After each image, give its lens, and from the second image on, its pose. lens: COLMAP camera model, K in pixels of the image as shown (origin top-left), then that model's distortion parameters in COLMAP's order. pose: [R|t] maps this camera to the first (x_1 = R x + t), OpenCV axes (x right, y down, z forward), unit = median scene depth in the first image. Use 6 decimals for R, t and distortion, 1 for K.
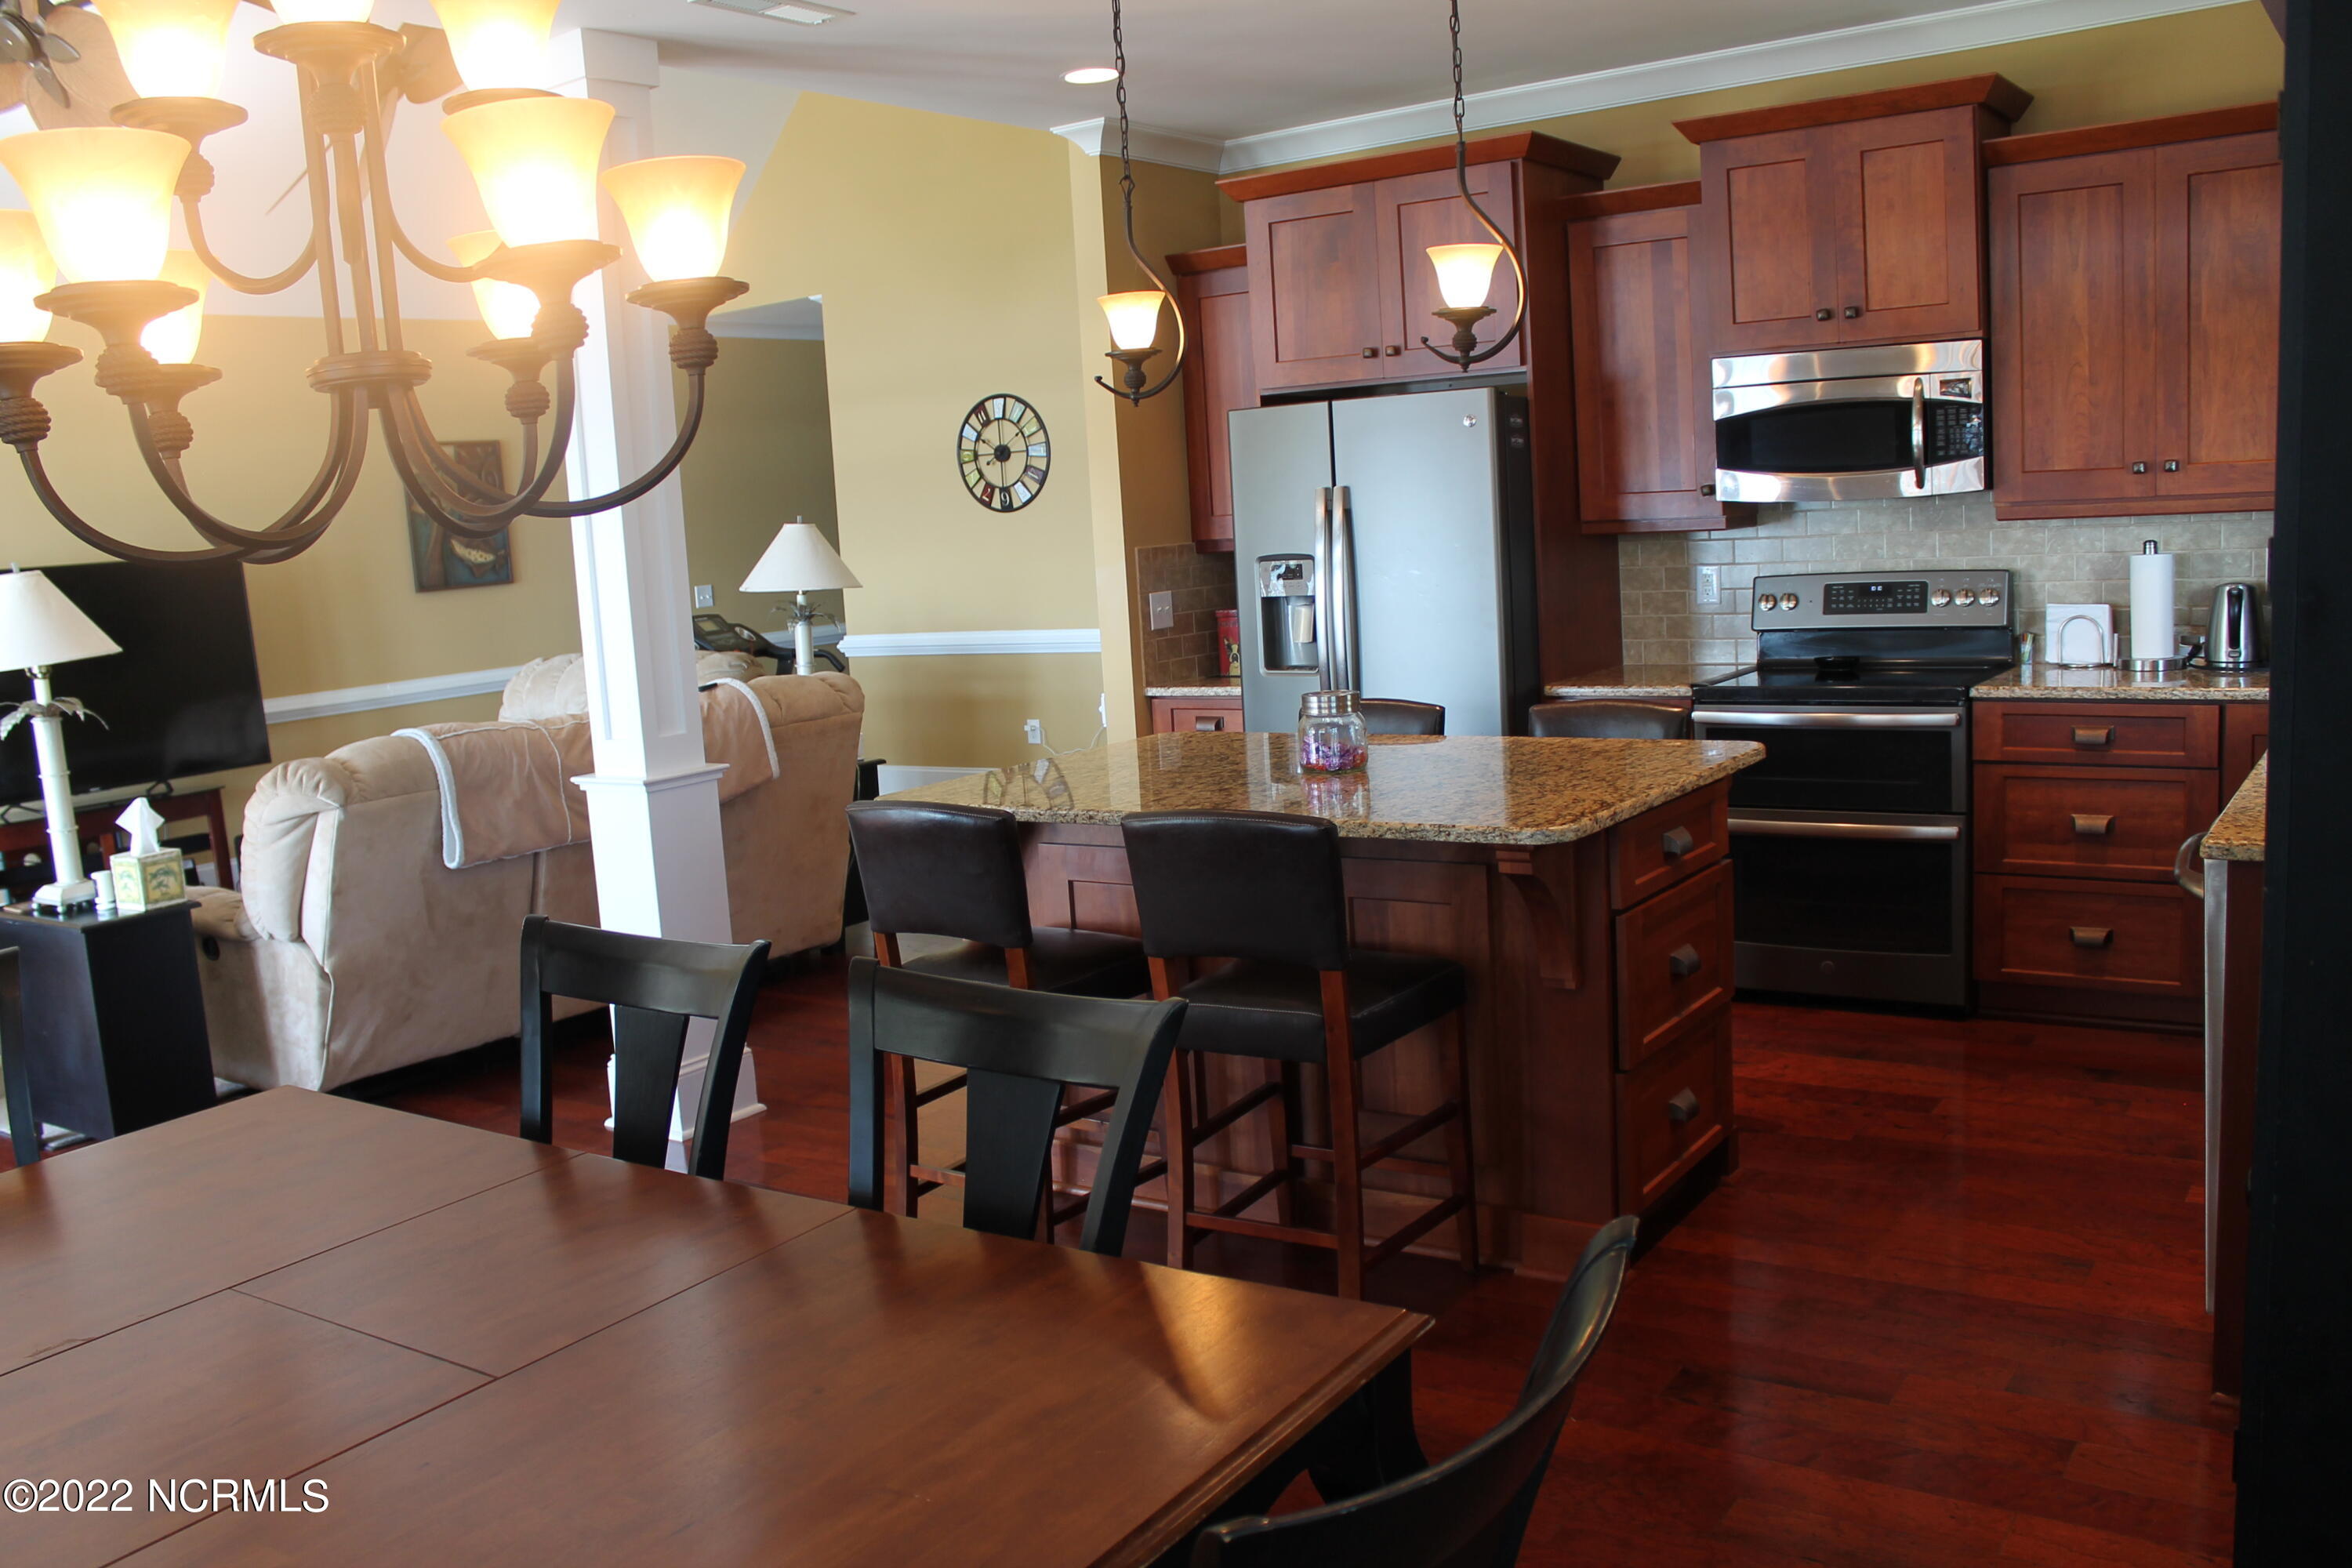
lens RADIAL K [[1953.5, 0, 1162.7], [0, 1953.5, 808.1], [0, 0, 1]] dist [-0.154389, 0.115540]
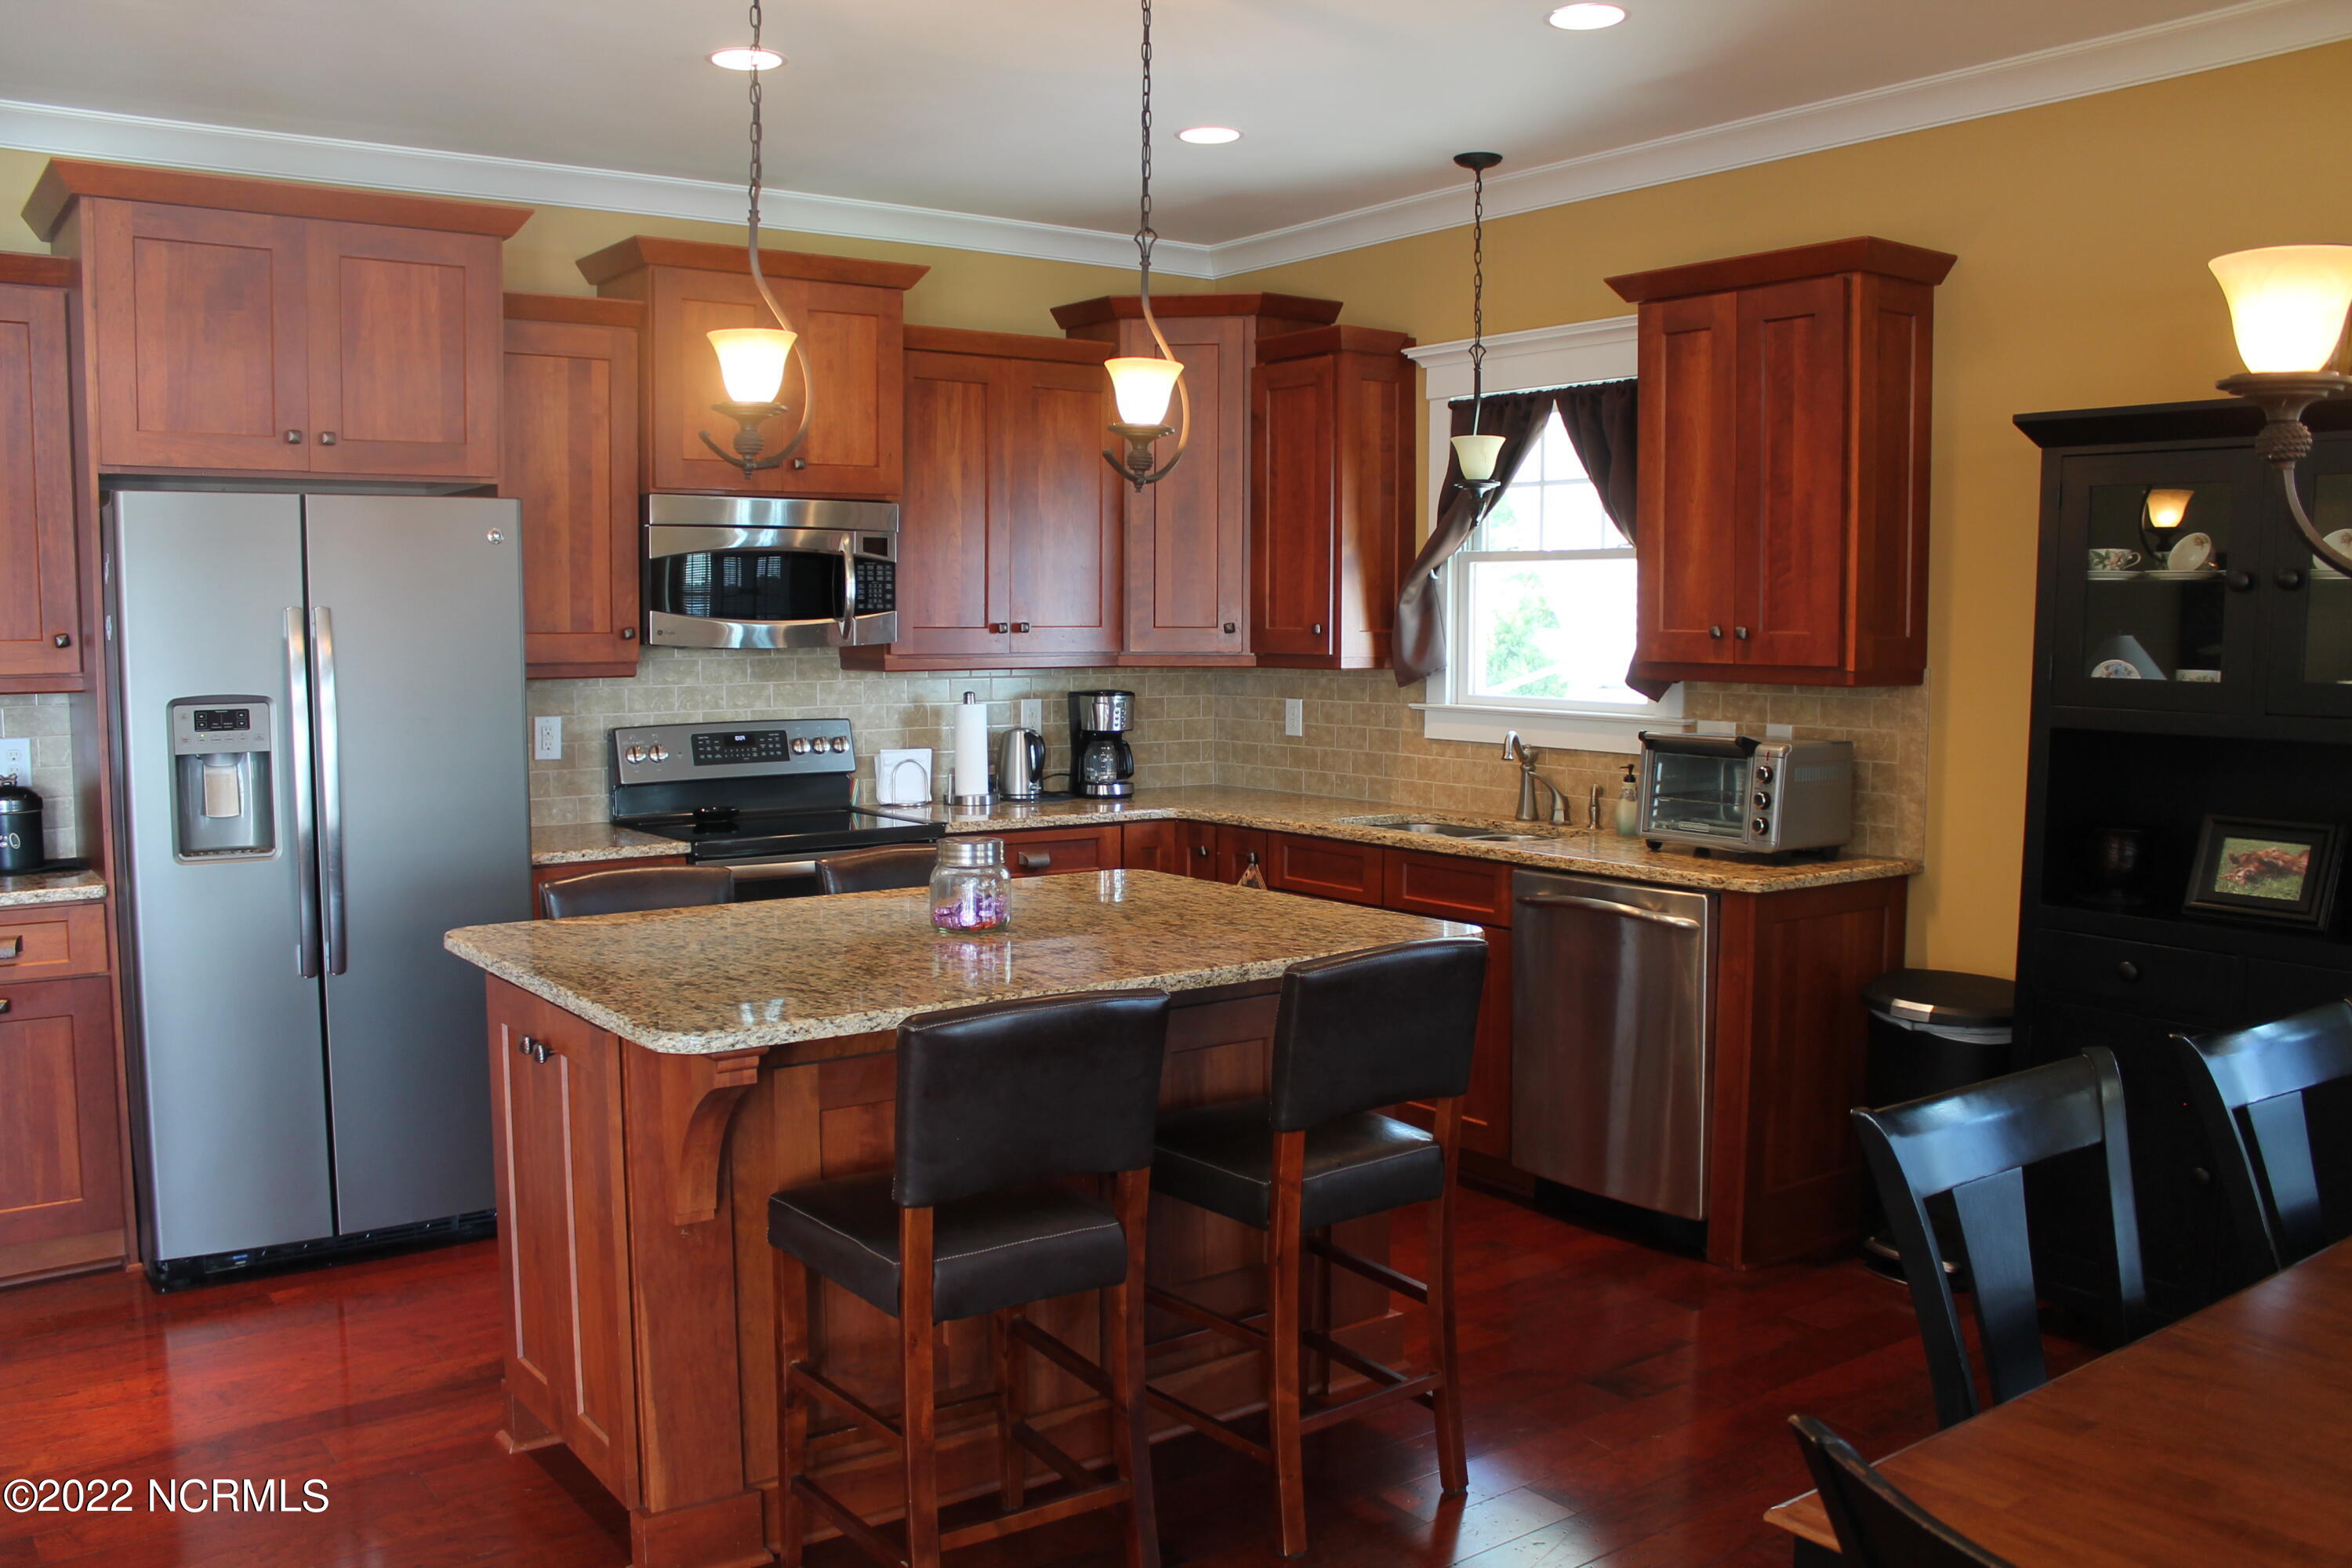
lens RADIAL K [[1953.5, 0, 1159.8], [0, 1953.5, 787.8], [0, 0, 1]] dist [-0.154389, 0.115540]
pose [[0.326448, -0.016662, 0.945068, -0.521166], [0.121977, 0.992227, -0.024640, -0.037908], [-0.937312, 0.123321, 0.325943, 0.474751]]
